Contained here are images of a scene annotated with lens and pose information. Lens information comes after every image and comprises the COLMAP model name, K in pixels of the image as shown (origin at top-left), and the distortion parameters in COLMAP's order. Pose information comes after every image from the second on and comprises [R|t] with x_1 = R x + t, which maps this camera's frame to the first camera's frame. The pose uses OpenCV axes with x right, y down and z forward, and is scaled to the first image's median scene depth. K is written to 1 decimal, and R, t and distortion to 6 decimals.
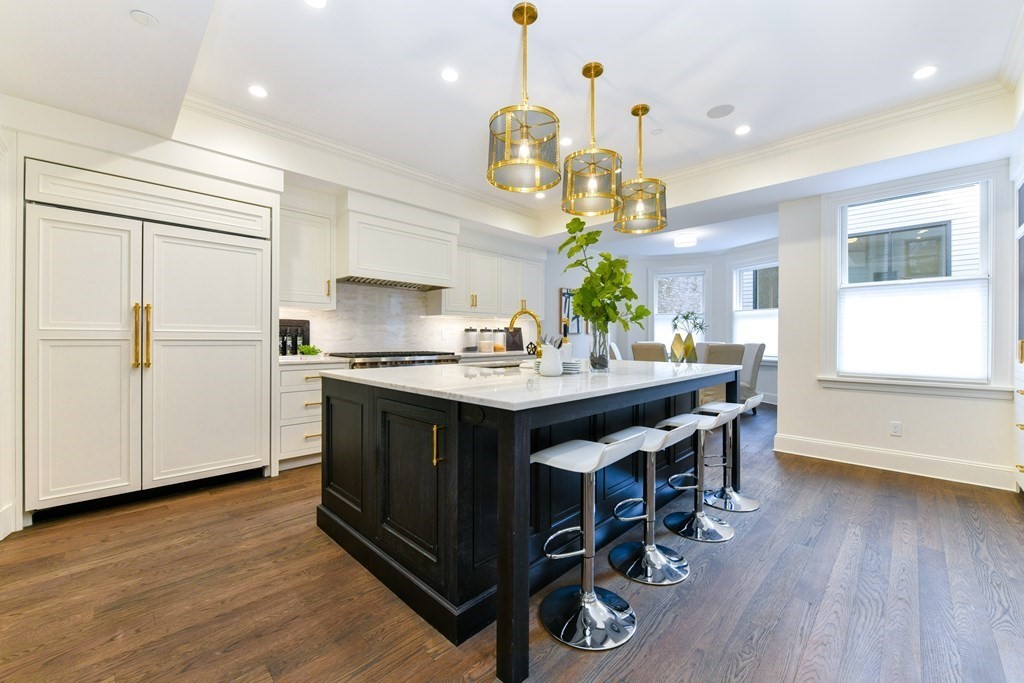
lens RADIAL K [[410.8, 0, 512.0], [0, 410.8, 341.5], [0, 0, 1]] dist [0.000864, -0.000048]
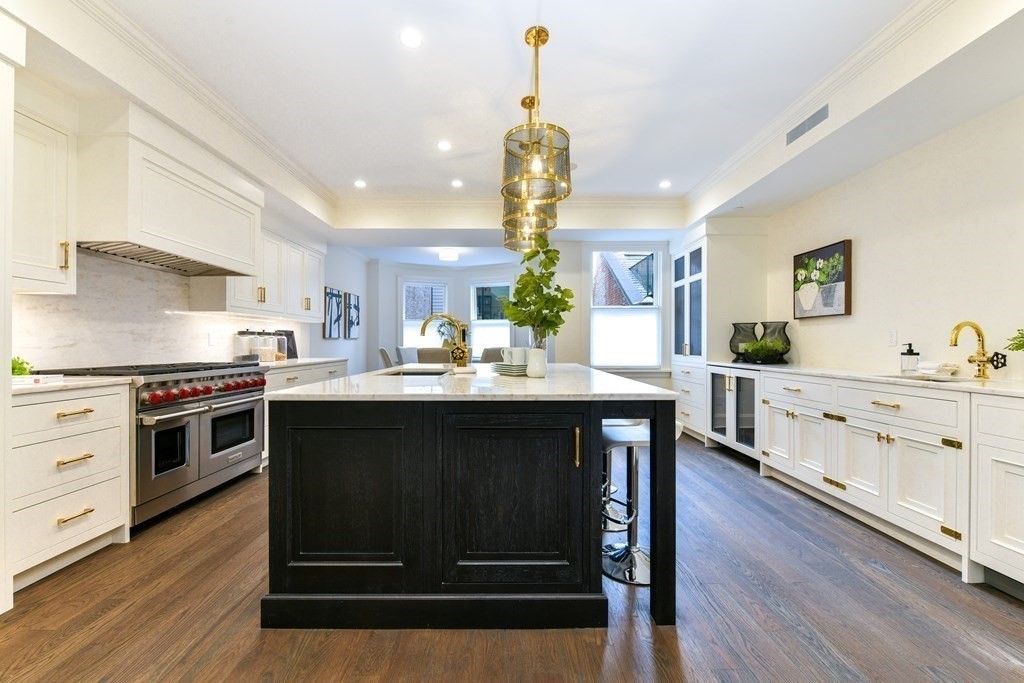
lens RADIAL K [[414.5, 0, 510.6], [0, 414.5, 345.7], [0, 0, 1]] dist [-0.000224, 0.000029]
pose [[0.712365, -0.005885, 0.701785, -0.316798], [0.008136, 0.999967, 0.000126, -0.000161], [-0.701762, 0.005620, 0.712389, 0.119127]]
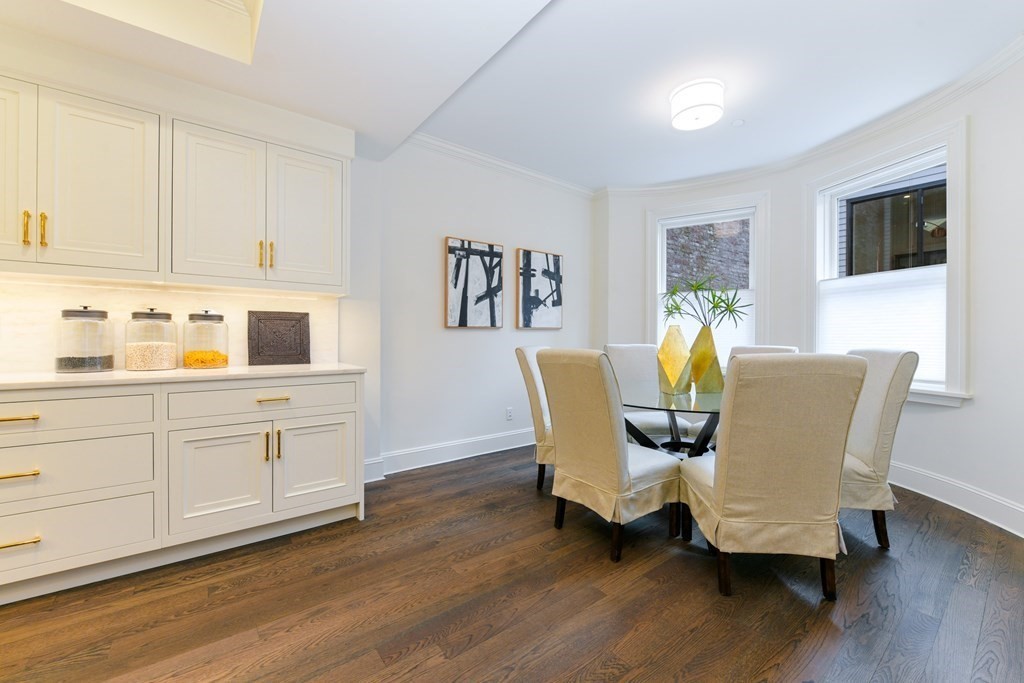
lens RADIAL K [[414.5, 0, 510.6], [0, 414.5, 345.7], [0, 0, 1]] dist [-0.000224, 0.000029]
pose [[0.990978, -0.005231, -0.133923, 0.377792], [0.004988, 0.999985, -0.002154, 0.005932], [0.133933, 0.001467, 0.990989, 0.720469]]
